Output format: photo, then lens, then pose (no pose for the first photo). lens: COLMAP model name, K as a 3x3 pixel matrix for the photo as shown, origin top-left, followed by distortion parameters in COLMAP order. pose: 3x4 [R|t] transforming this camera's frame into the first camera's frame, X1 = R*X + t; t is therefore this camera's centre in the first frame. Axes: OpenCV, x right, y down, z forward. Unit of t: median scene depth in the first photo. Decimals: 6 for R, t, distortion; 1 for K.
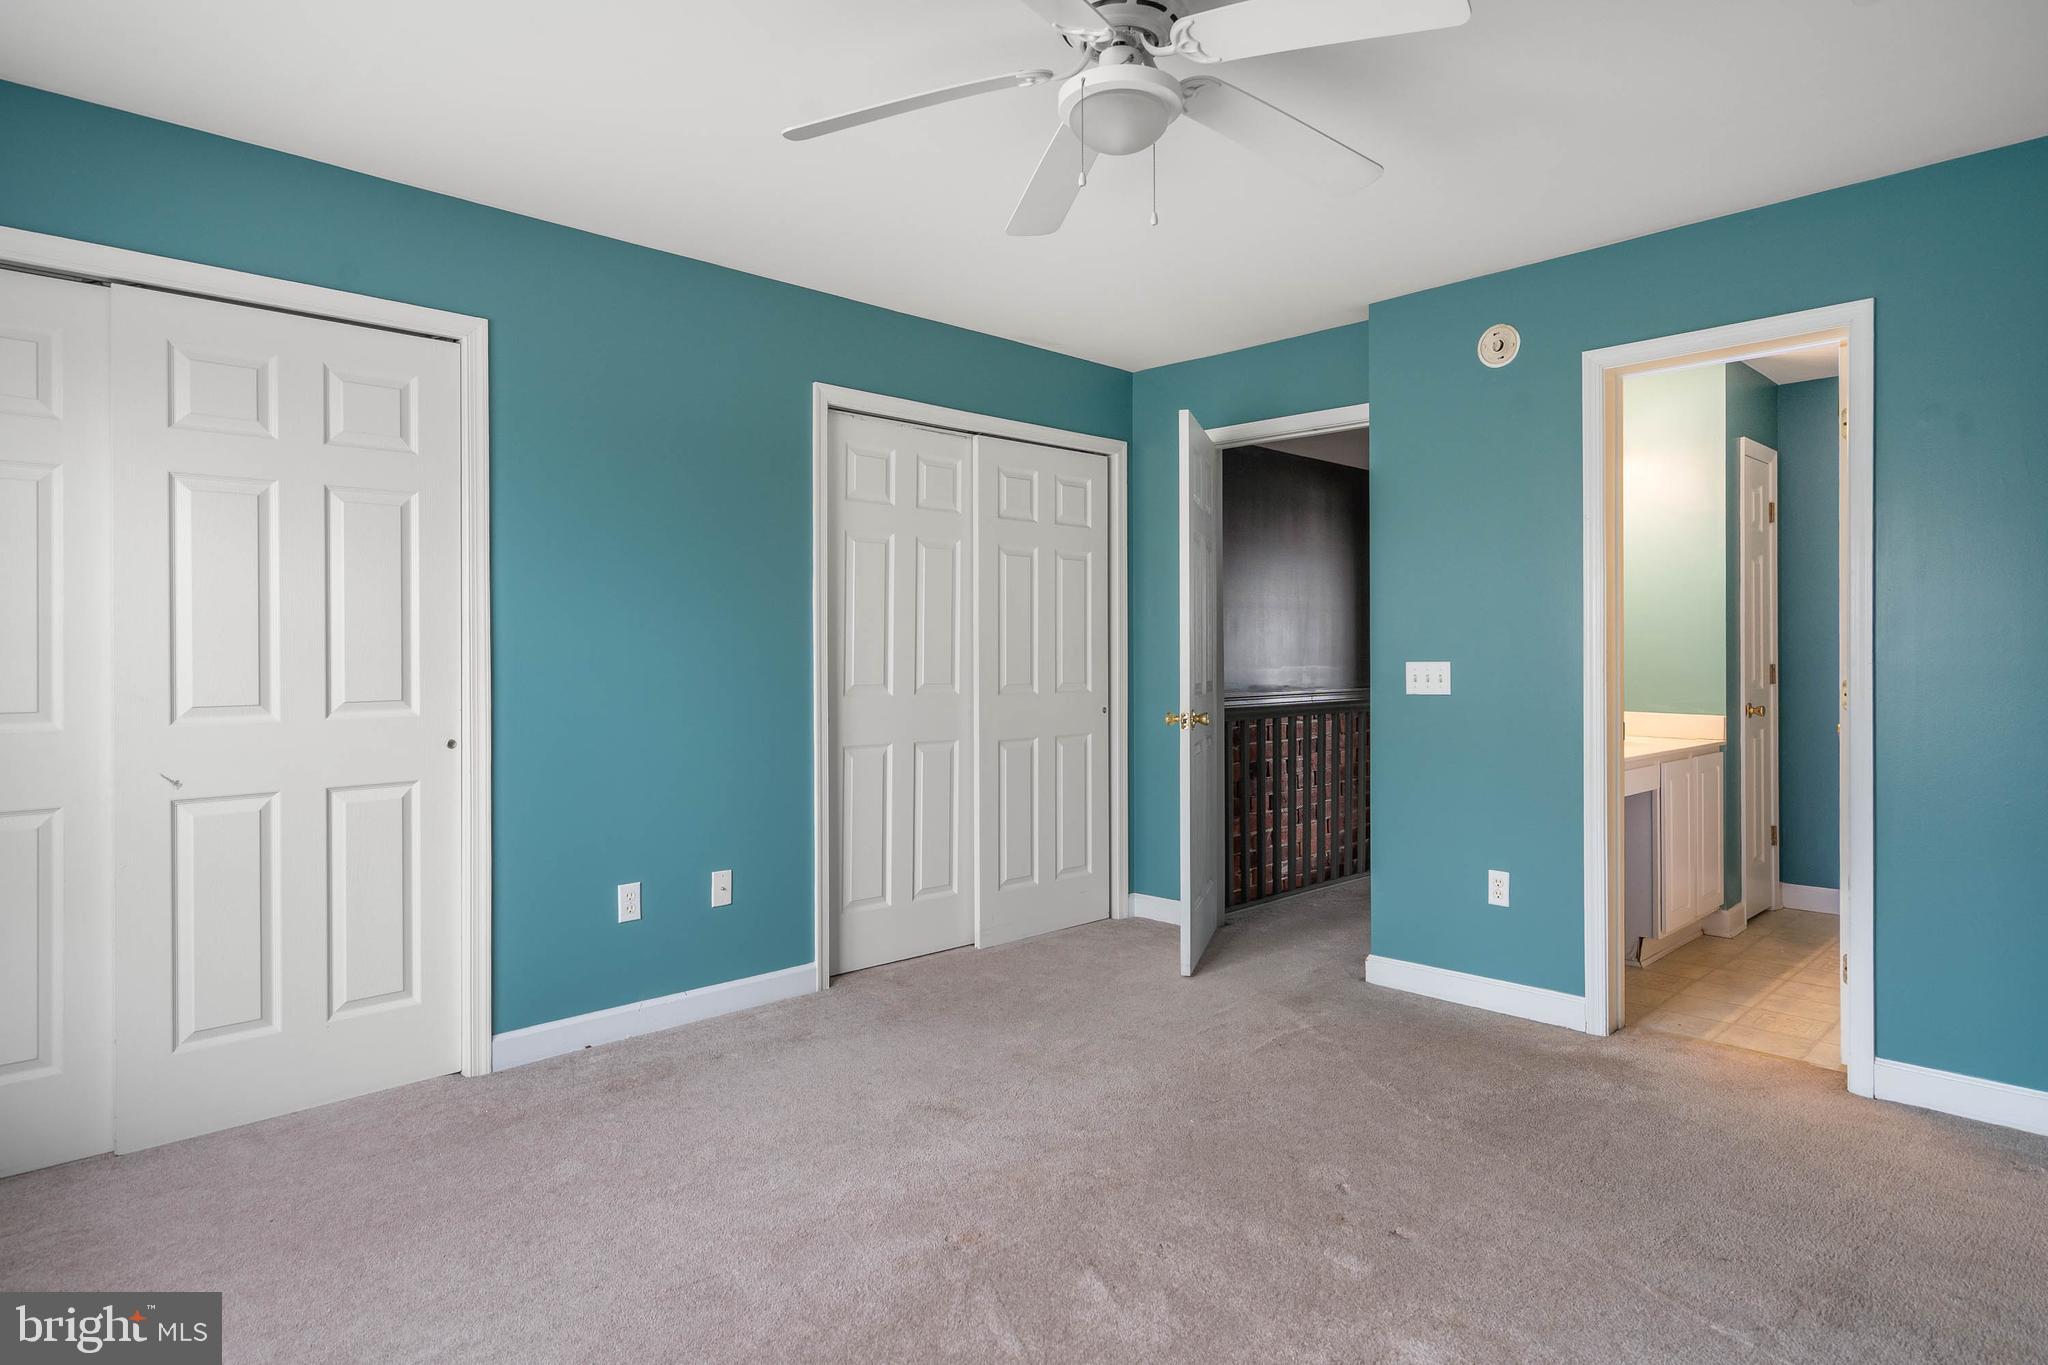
lens RADIAL K [[1155.6, 0, 1022.9], [0, 1155.6, 663.5], [0, 0, 1]] dist [0.014657, -0.007012]
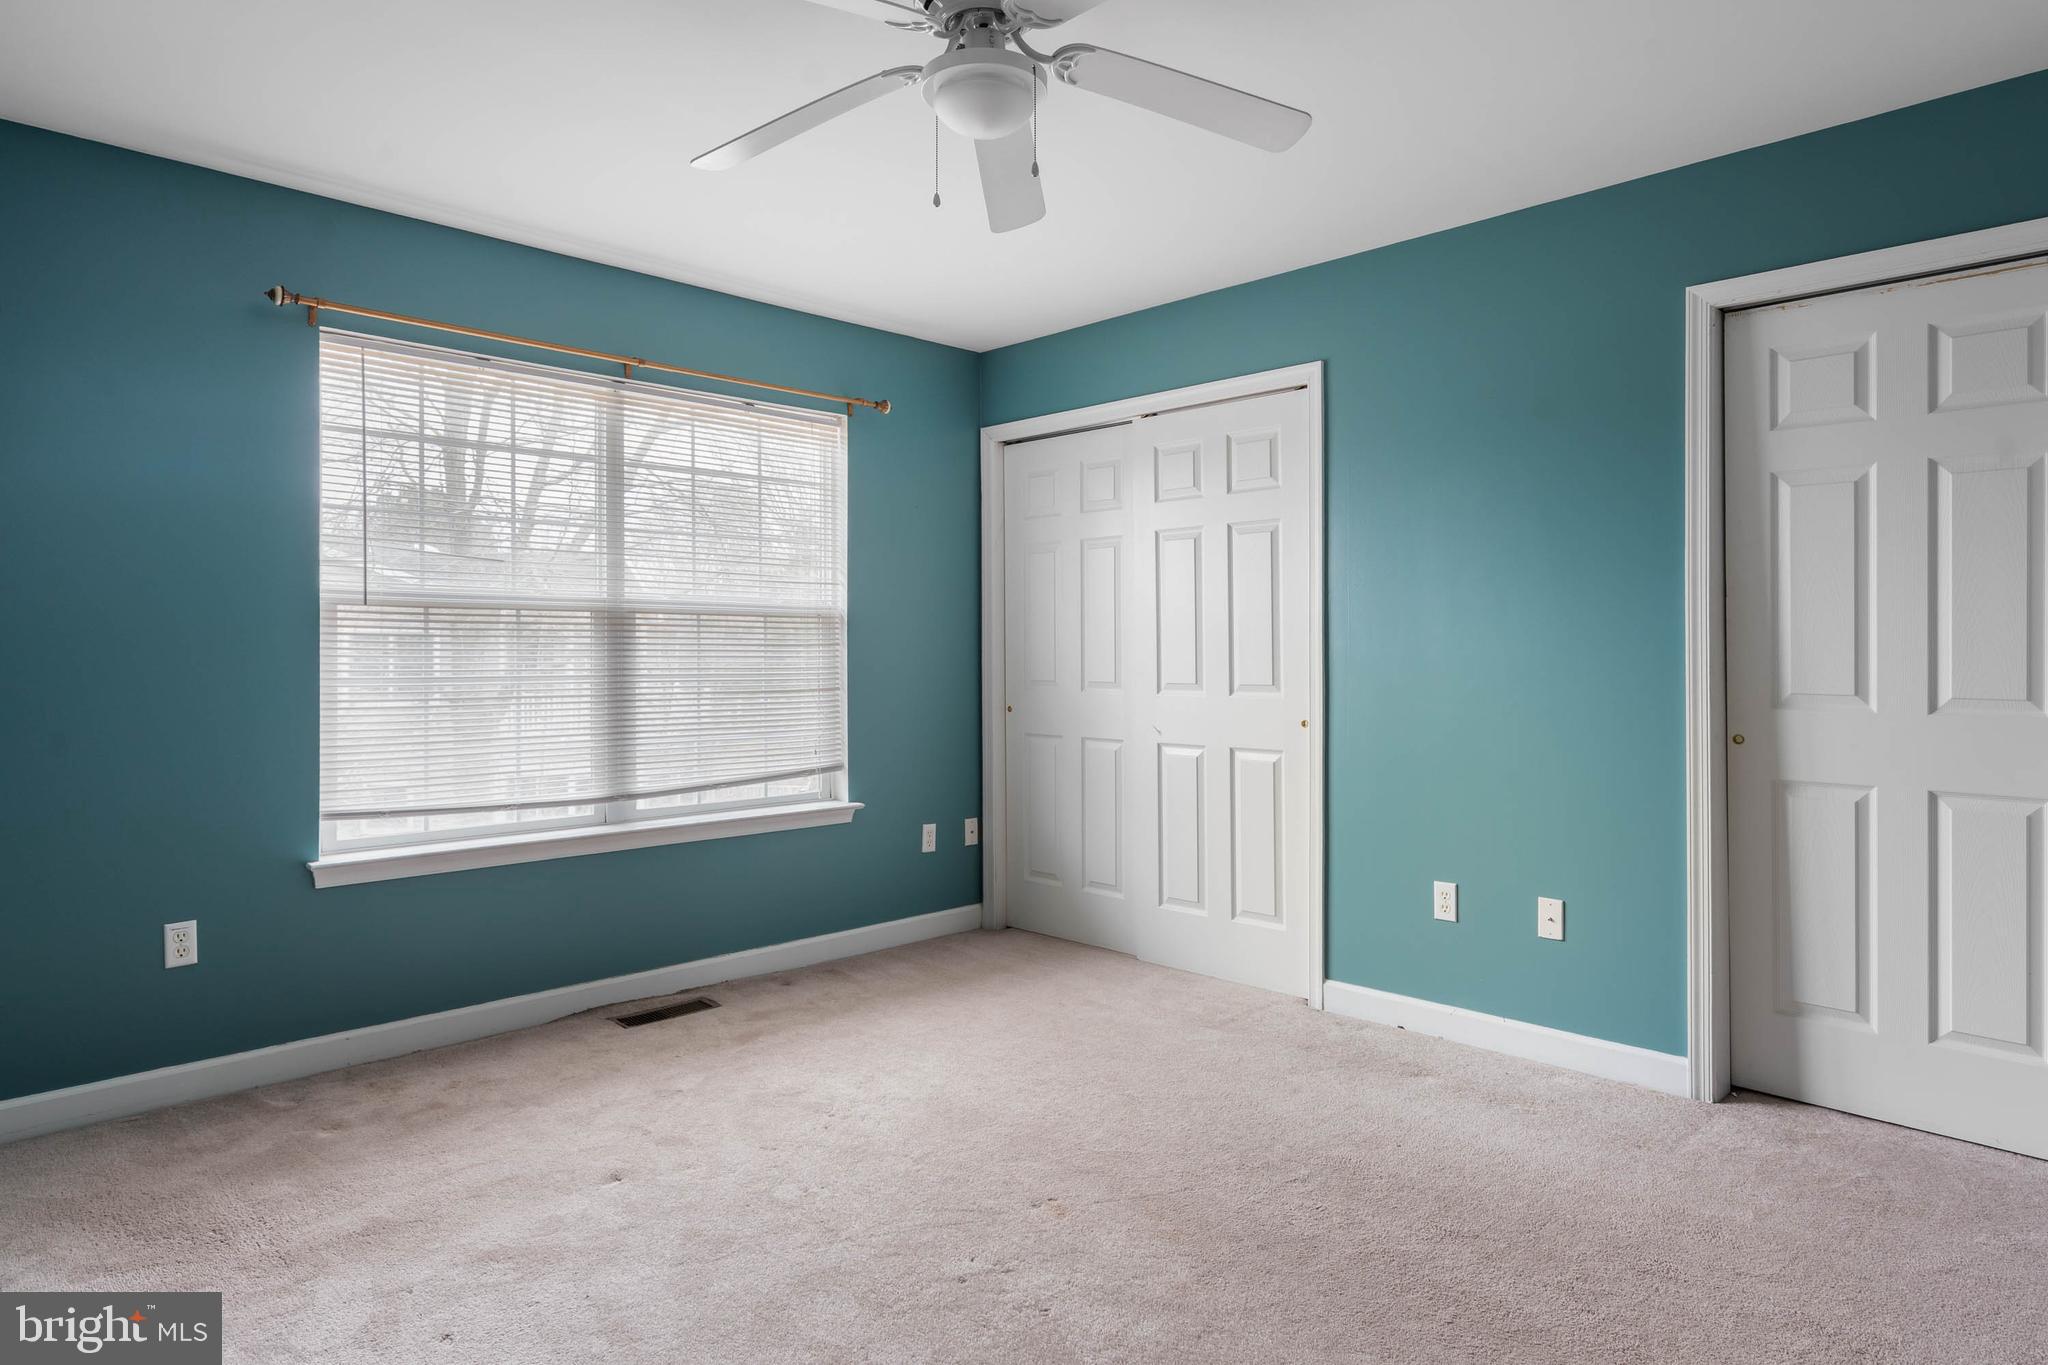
lens RADIAL K [[1155.6, 0, 991.4], [0, 1155.6, 659.4], [0, 0, 1]] dist [0.014657, -0.007012]
pose [[0.017443, 0.010104, -0.999797, 0.615955], [-0.008854, 0.999911, 0.009951, -0.005099], [0.999809, 0.008678, 0.017531, 0.578009]]
